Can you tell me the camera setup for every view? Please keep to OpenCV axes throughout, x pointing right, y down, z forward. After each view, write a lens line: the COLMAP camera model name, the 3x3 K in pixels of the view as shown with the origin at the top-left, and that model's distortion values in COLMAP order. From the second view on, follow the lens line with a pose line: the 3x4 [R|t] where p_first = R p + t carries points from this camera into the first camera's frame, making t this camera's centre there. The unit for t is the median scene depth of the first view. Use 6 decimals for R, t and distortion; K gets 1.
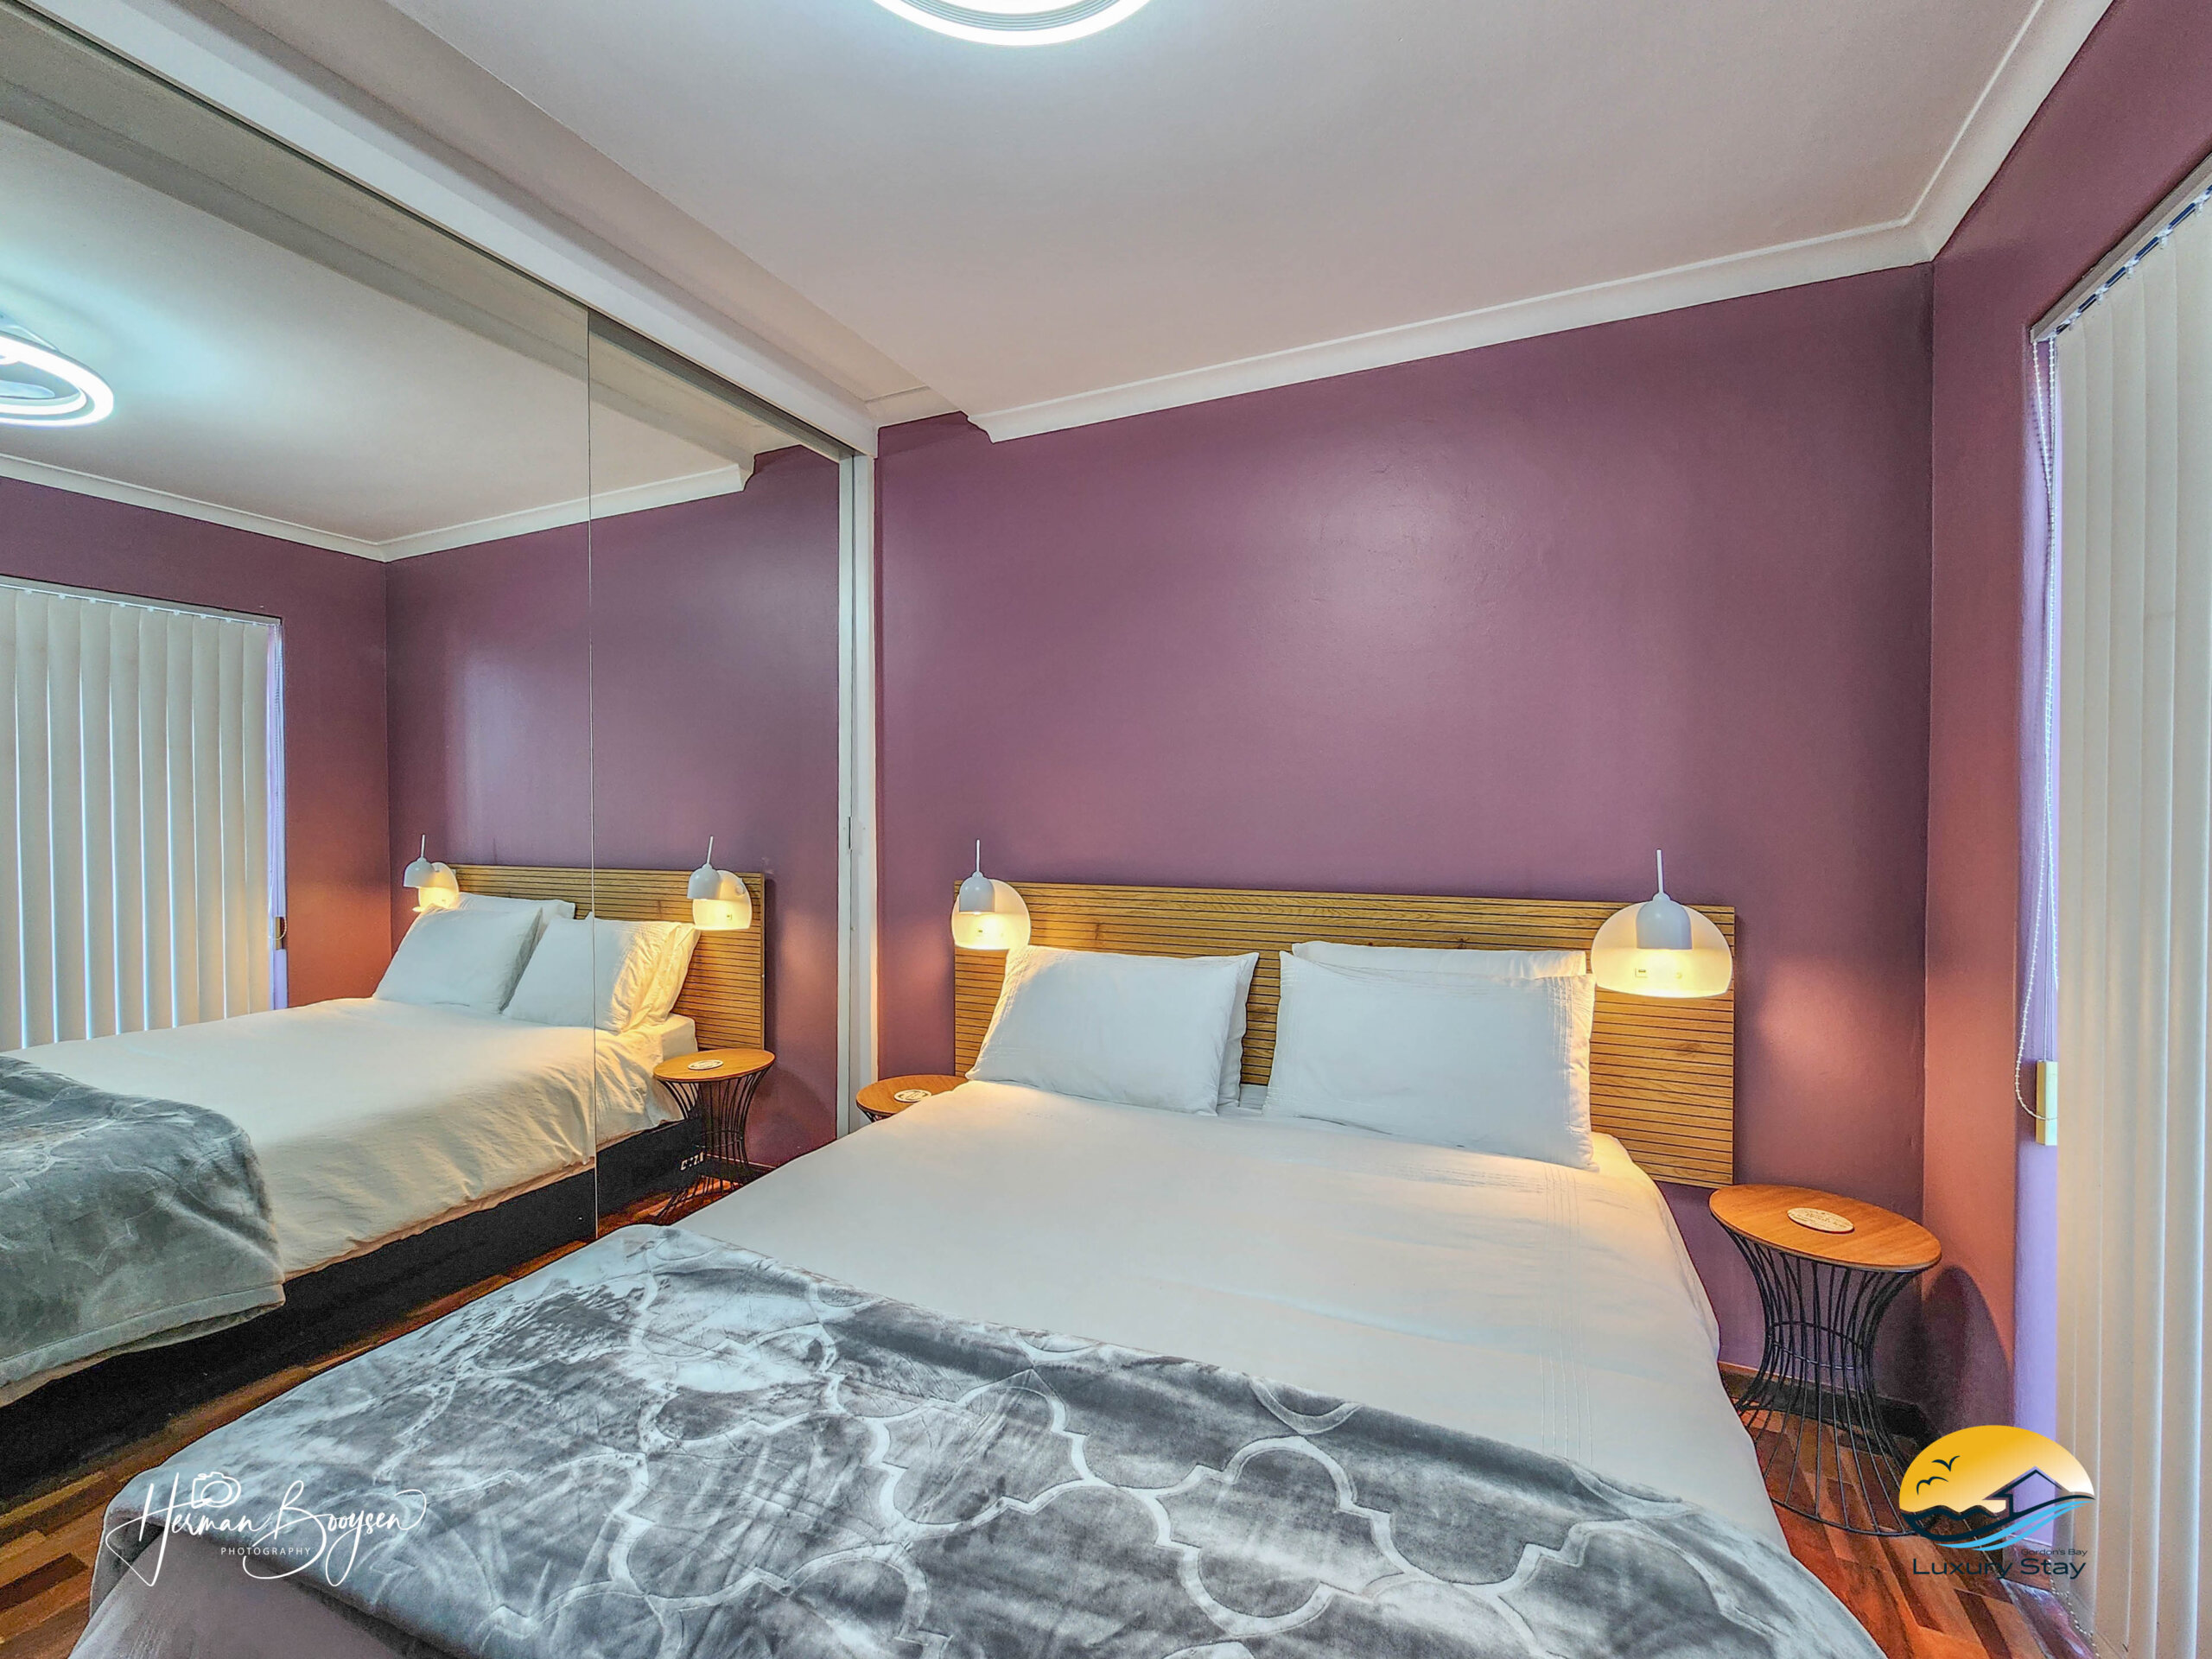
lens RADIAL K [[905.4, 0, 1094.3], [0, 905.4, 824.6], [0, 0, 1]] dist [0.000572, -0.000150]
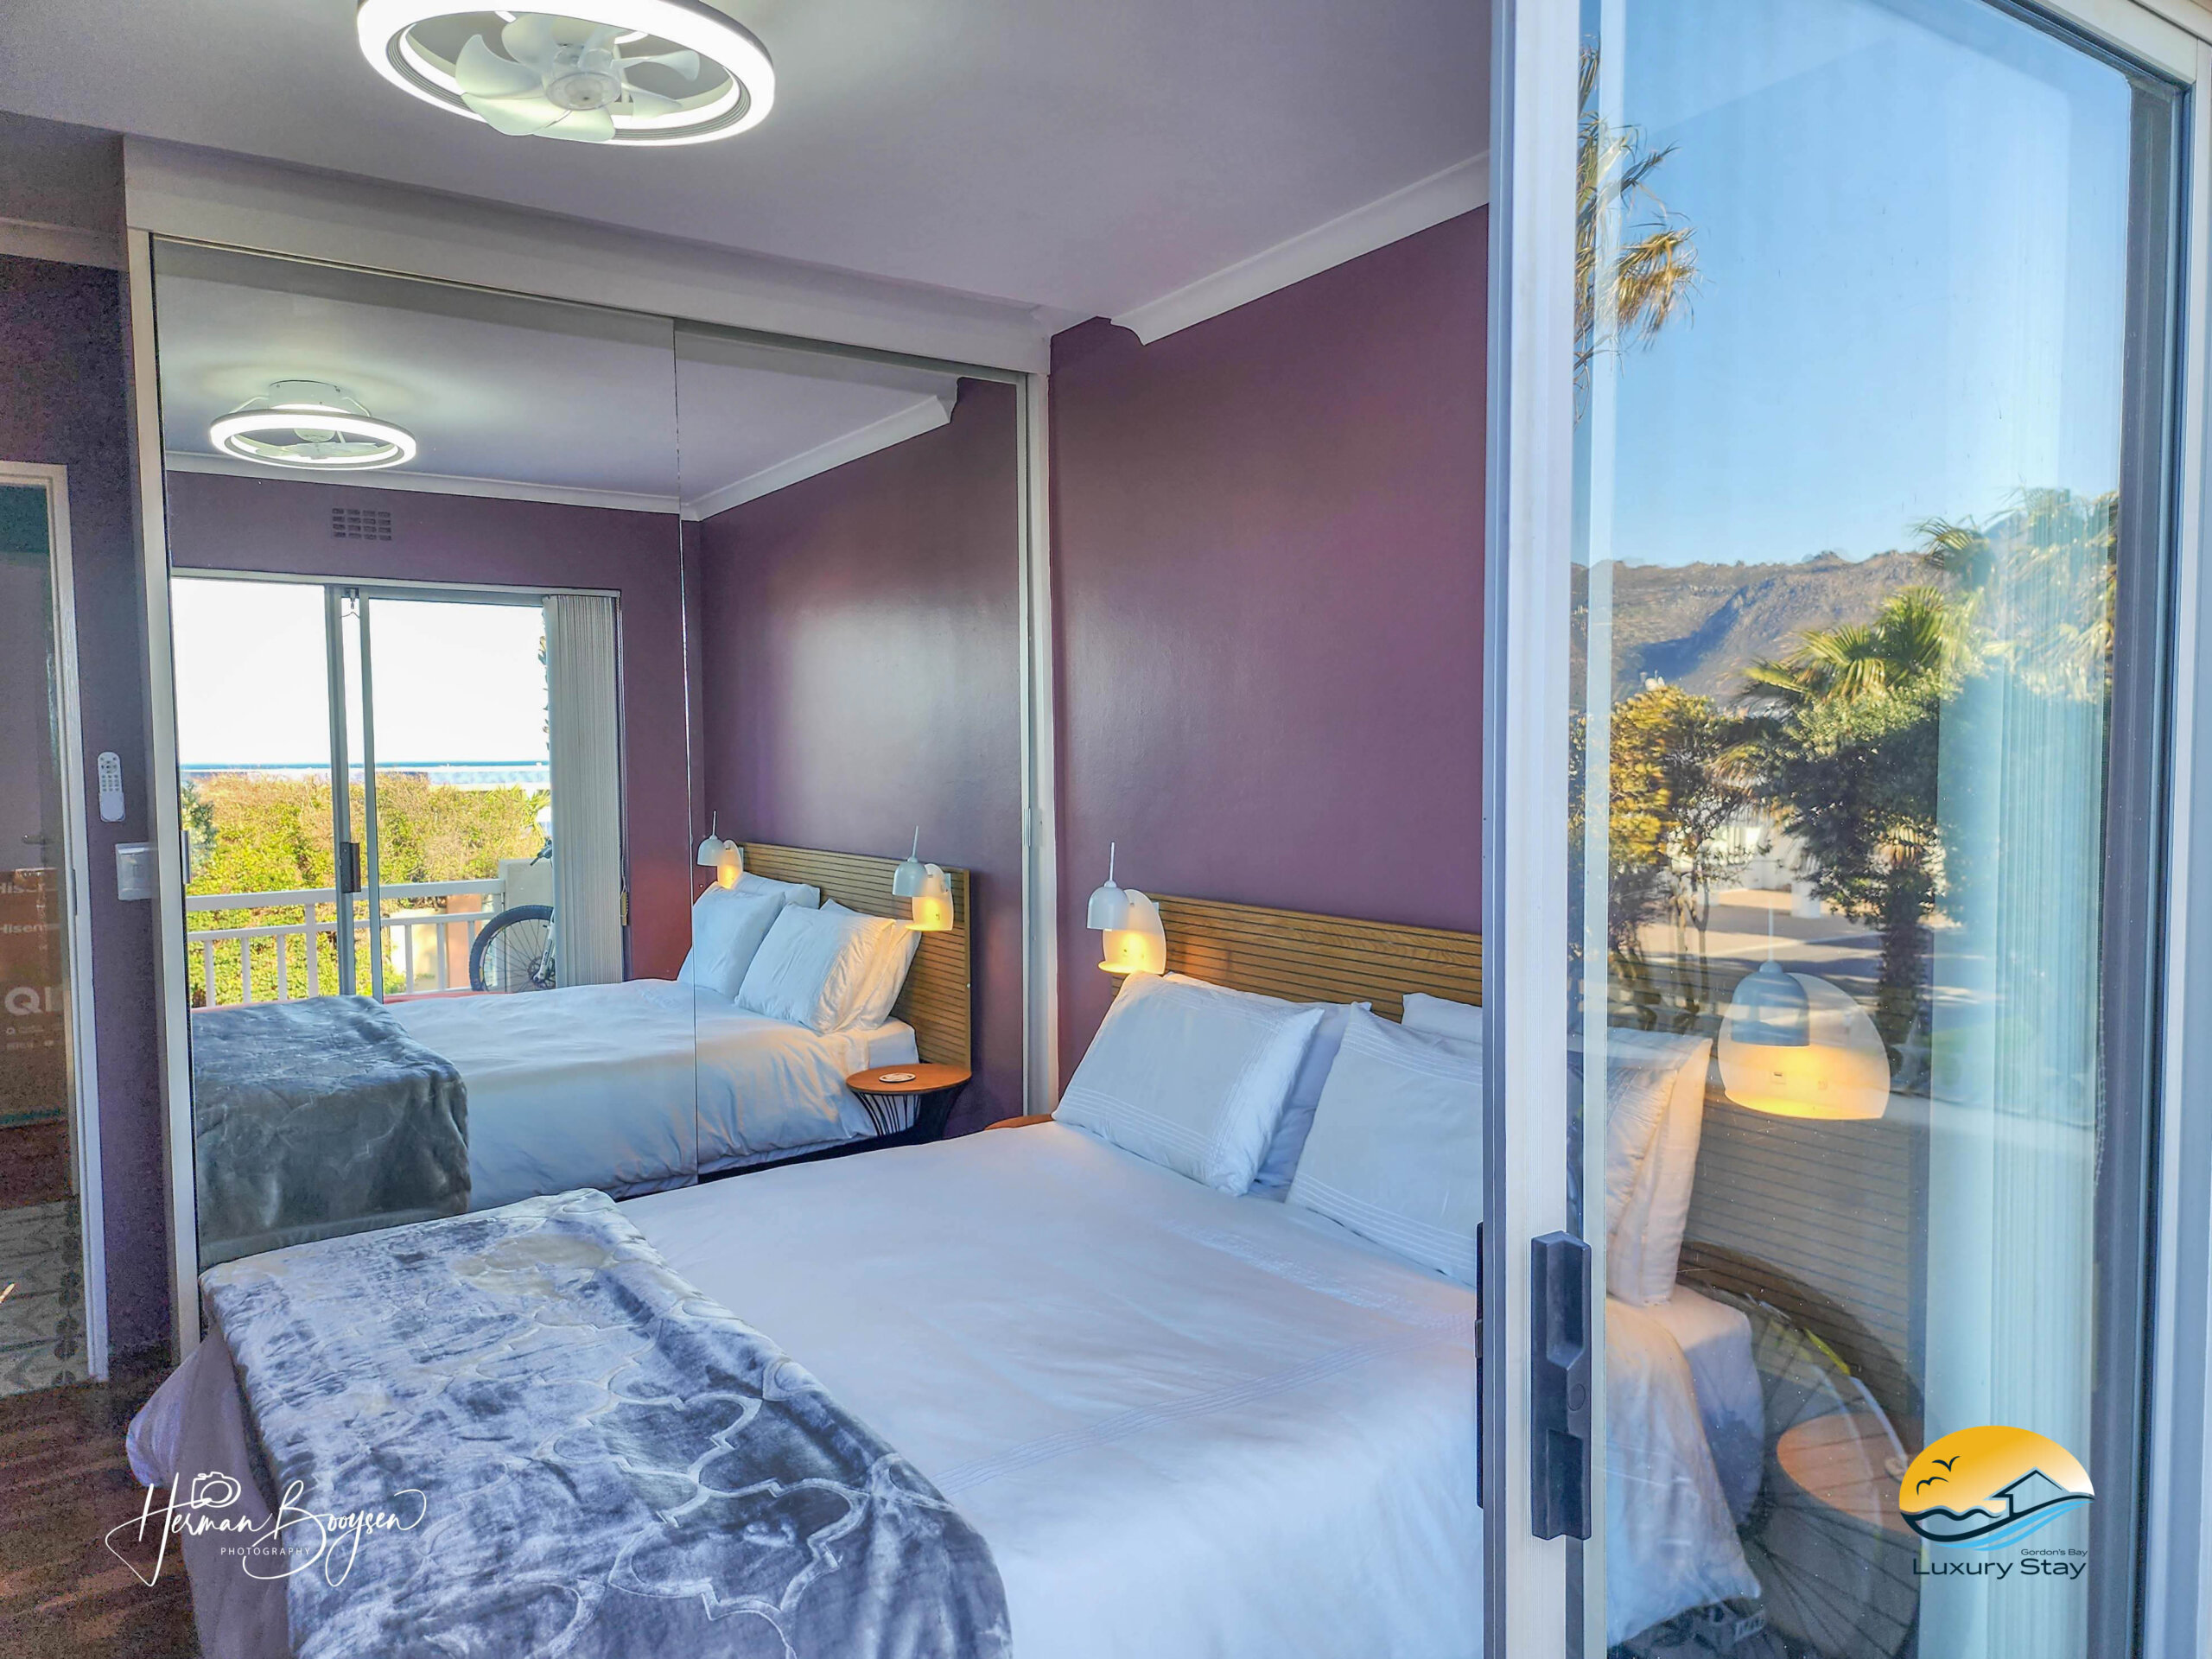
lens RADIAL K [[1444.3, 0, 1132.6], [0, 1444.3, 825.2], [0, 0, 1]] dist [0.063063, 0.000045]
pose [[0.859311, 0.018627, -0.511114, 0.589470], [0.004411, 0.999030, 0.043824, -0.058634], [0.511435, -0.039913, 0.858395, -0.136199]]
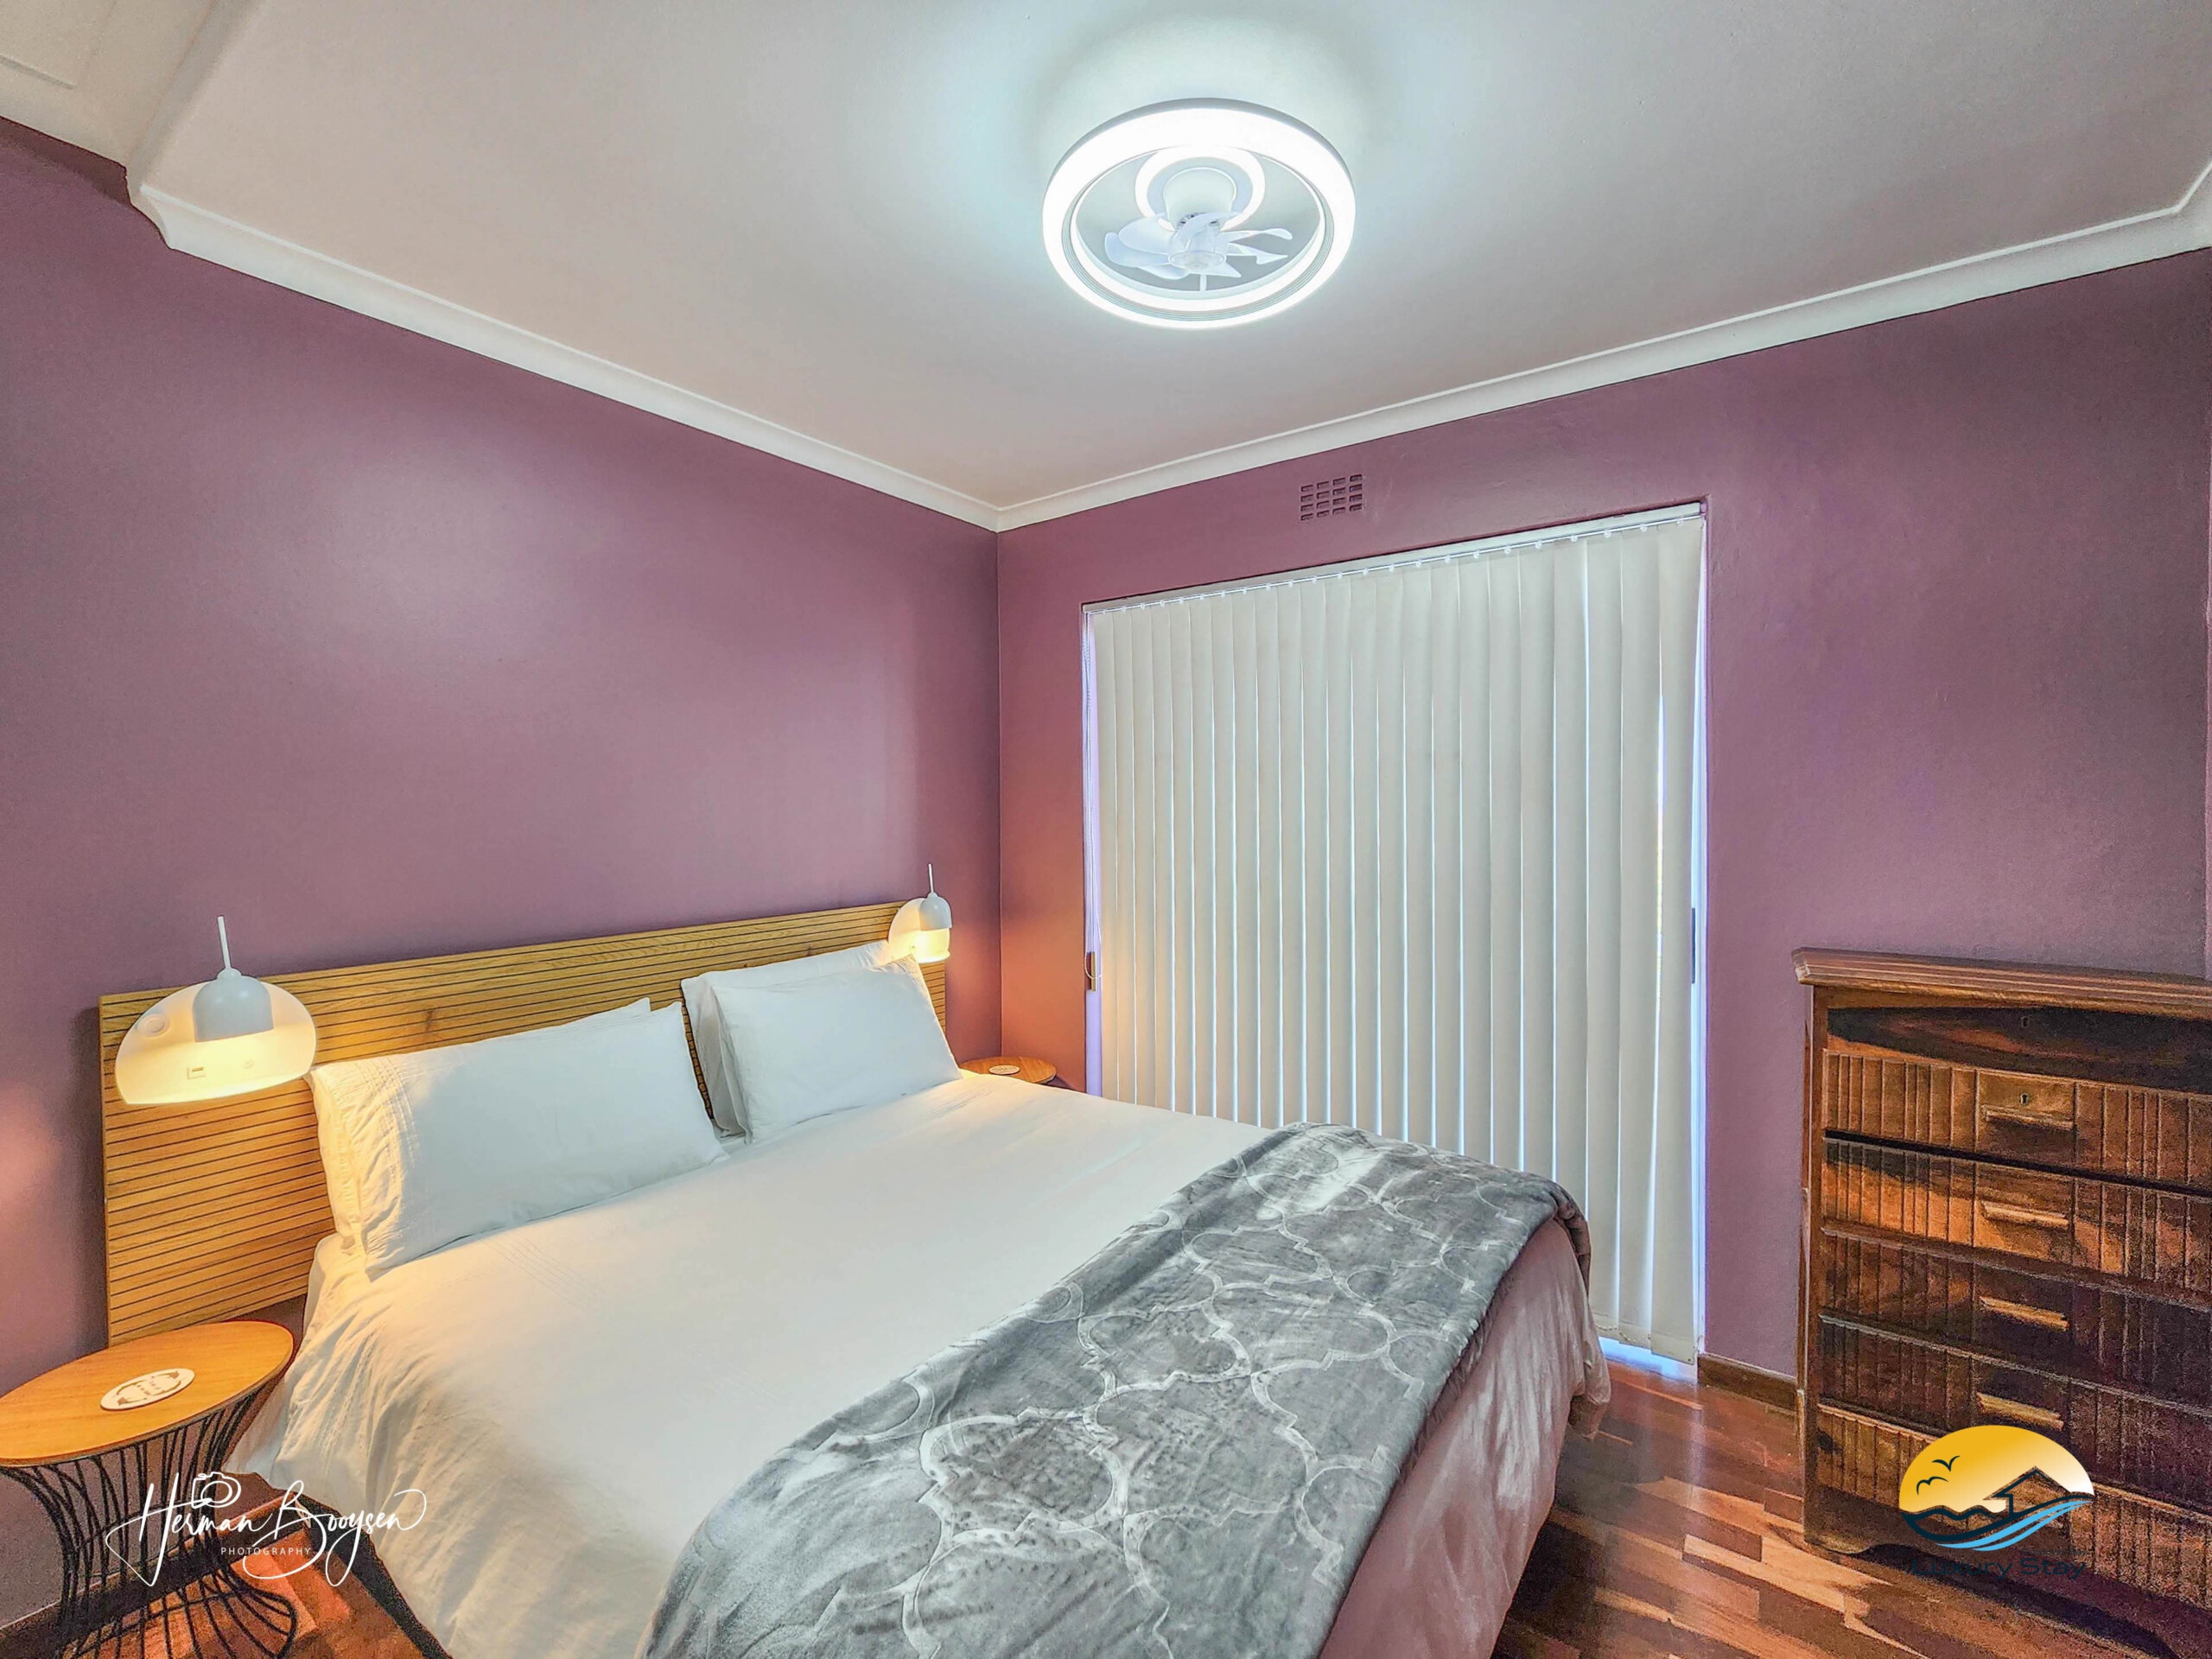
lens RADIAL K [[905.4, 0, 1094.3], [0, 905.4, 824.6], [0, 0, 1]] dist [0.000572, -0.000150]
pose [[0.225484, -0.018628, 0.974069, -0.596899], [0.026219, 0.999571, 0.013047, -0.037979], [-0.973894, 0.022597, 0.225876, 0.301552]]
